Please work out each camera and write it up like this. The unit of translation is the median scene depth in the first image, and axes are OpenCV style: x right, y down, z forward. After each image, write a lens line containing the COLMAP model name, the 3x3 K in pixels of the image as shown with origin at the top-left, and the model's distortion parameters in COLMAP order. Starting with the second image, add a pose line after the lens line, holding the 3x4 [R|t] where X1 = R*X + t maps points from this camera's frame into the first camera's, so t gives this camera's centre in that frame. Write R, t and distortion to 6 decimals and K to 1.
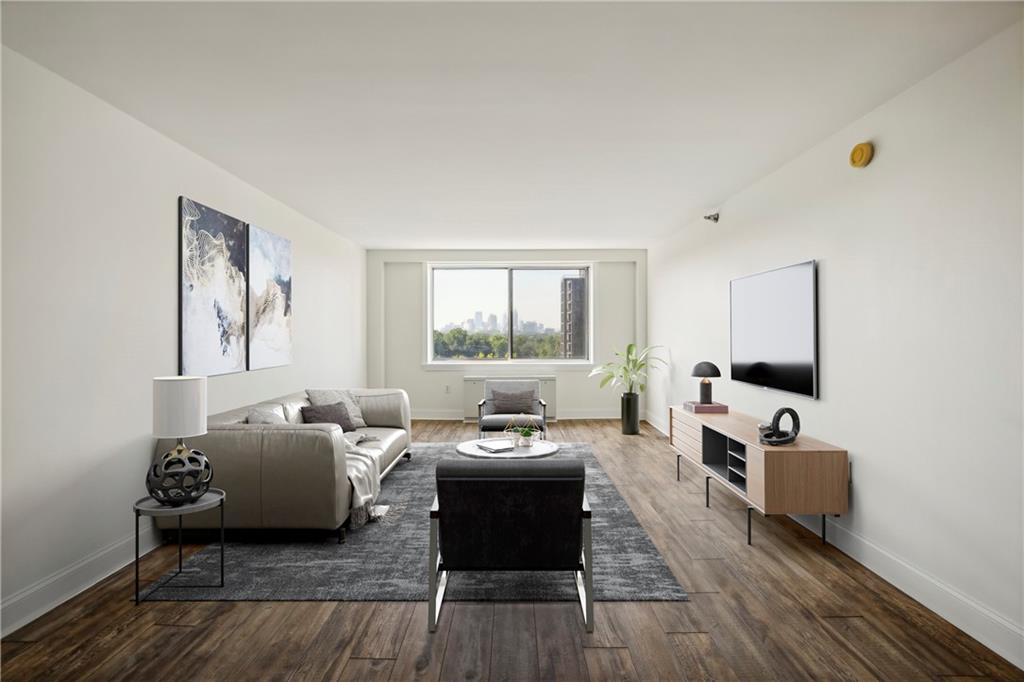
lens RADIAL K [[451.0, 0, 513.7], [0, 451.0, 334.3], [0, 0, 1]] dist [-0.032901, 0.010906]
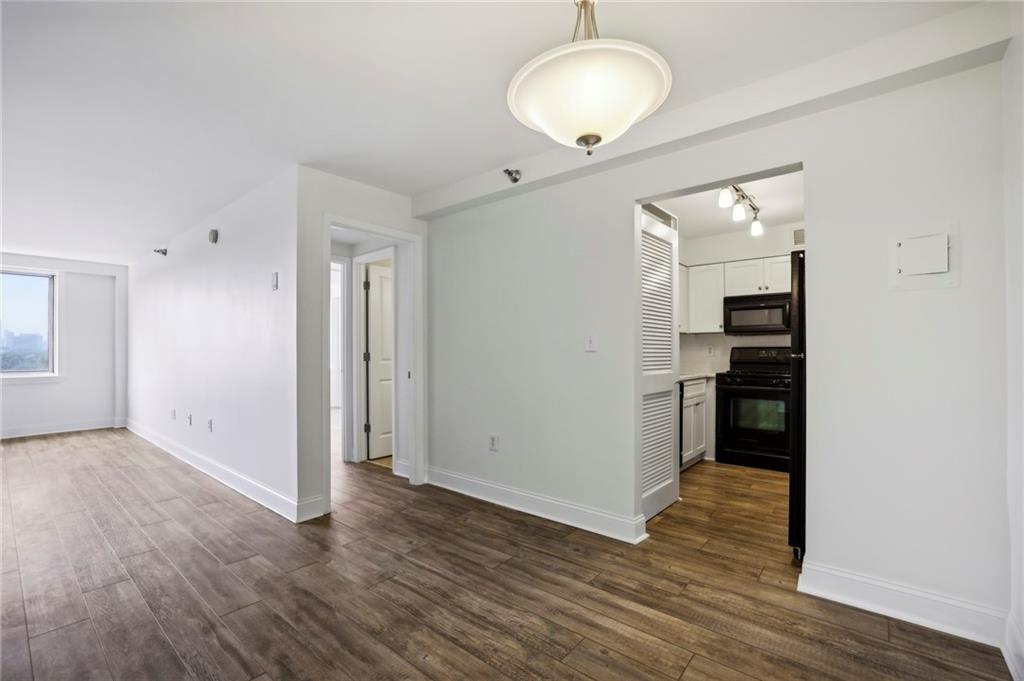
lens RADIAL K [[451.0, 0, 503.3], [0, 451.0, 350.5], [0, 0, 1]] dist [-0.032901, 0.010906]
pose [[0.653760, 0.001007, 0.756701, 0.083359], [0.001463, 0.999996, -0.002595, 0.014512], [-0.756700, 0.002803, 0.653756, -0.350566]]
